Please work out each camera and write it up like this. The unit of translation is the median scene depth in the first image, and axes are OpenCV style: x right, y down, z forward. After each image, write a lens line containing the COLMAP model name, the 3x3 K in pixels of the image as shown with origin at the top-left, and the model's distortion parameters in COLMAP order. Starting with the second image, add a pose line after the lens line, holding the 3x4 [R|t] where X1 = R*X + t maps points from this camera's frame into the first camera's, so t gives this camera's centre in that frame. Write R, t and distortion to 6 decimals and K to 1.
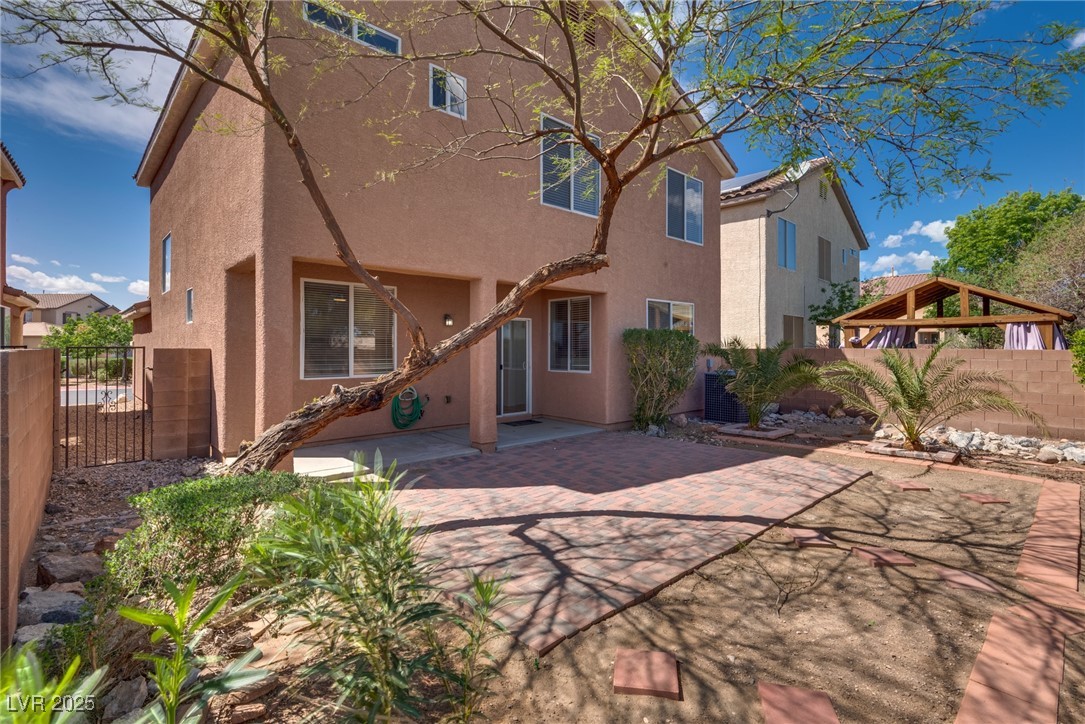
lens RADIAL K [[508.0, 0, 545.2], [0, 508.0, 341.8], [0, 0, 1]] dist [0.021403, -0.000261]
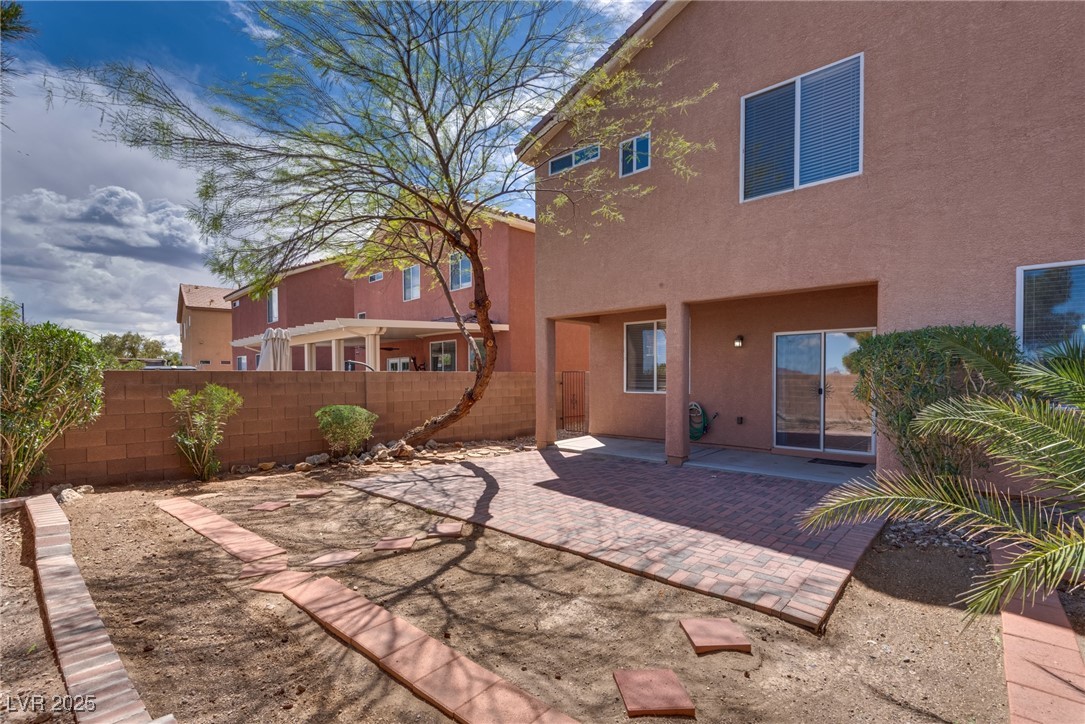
lens RADIAL K [[493.0, 0, 539.4], [0, 493.0, 379.8], [0, 0, 1]] dist [0.022796, -0.017749]
pose [[0.088725, 0.003541, -0.996050, 1.618410], [0.014298, 0.999886, 0.004829, 0.049415], [0.995953, -0.014670, 0.088665, 1.134917]]
